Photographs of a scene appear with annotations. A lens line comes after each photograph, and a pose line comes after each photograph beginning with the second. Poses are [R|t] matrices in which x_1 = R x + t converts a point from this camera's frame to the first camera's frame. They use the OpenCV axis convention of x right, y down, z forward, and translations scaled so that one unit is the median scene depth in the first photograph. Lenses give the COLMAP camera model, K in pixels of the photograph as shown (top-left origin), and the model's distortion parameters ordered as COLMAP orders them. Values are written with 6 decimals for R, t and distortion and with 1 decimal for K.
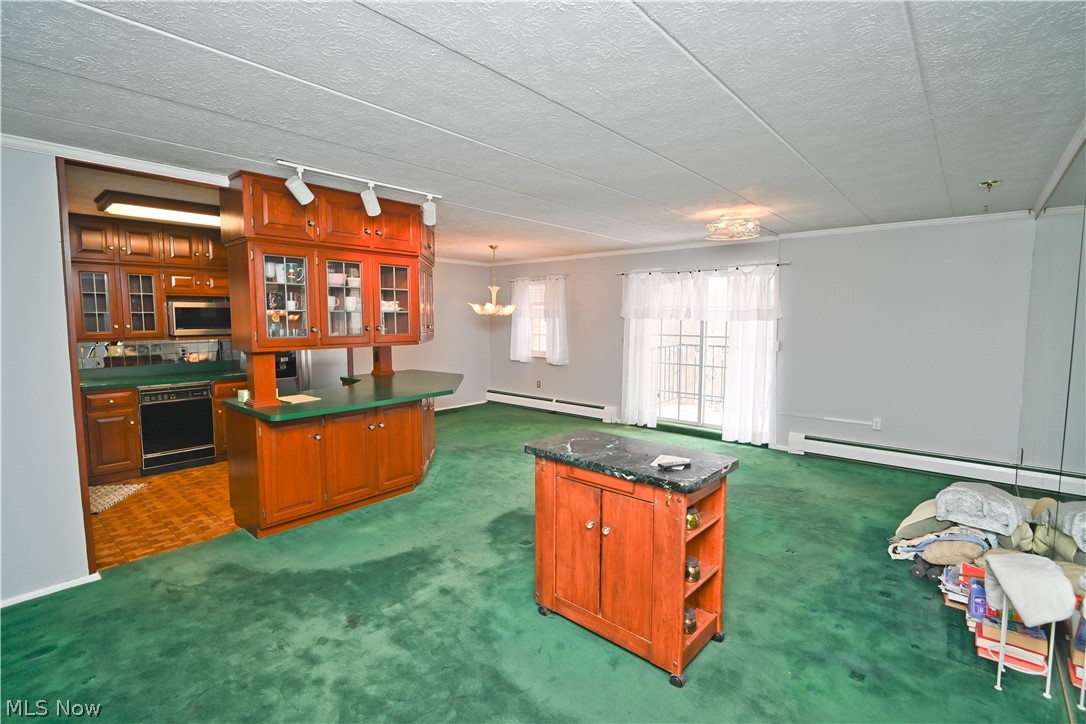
lens RADIAL K [[503.3, 0, 542.4], [0, 503.3, 360.7], [0, 0, 1]] dist [-0.009401, 0.000106]
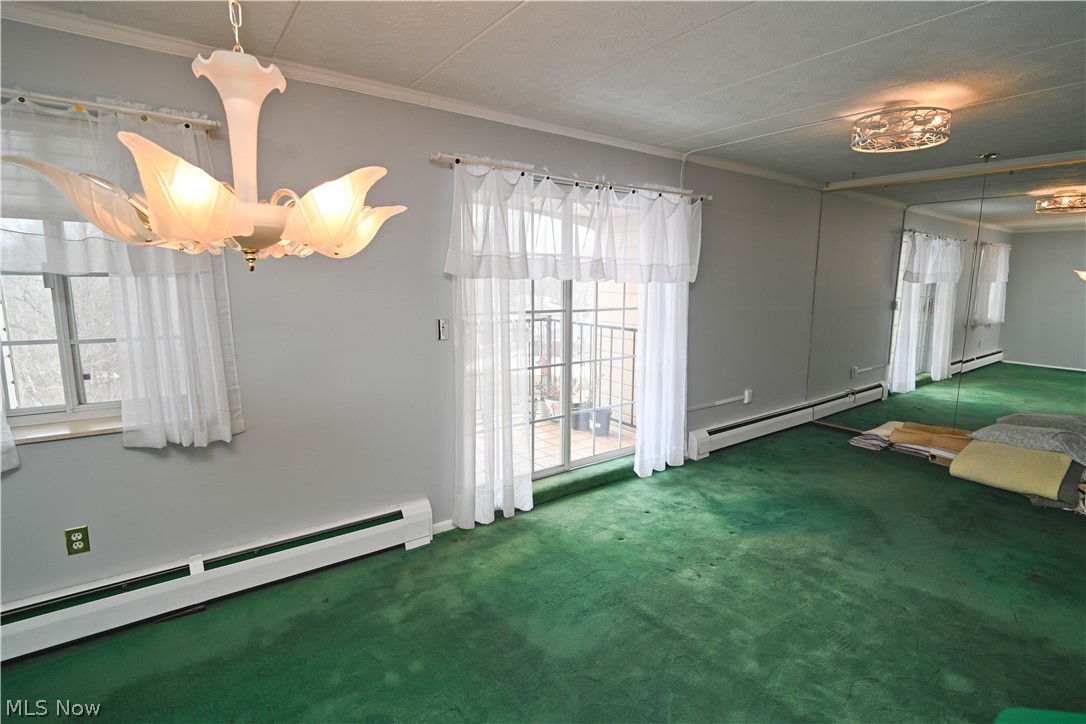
lens RADIAL K [[527.1, 0, 569.7], [0, 527.1, 364.1], [0, 0, 1]] dist [-0.002983, -0.000844]
pose [[0.203754, -0.157175, 0.966323, -0.263609], [0.075269, 0.986622, 0.144606, -0.079162], [-0.976125, 0.043270, 0.212858, 0.939668]]
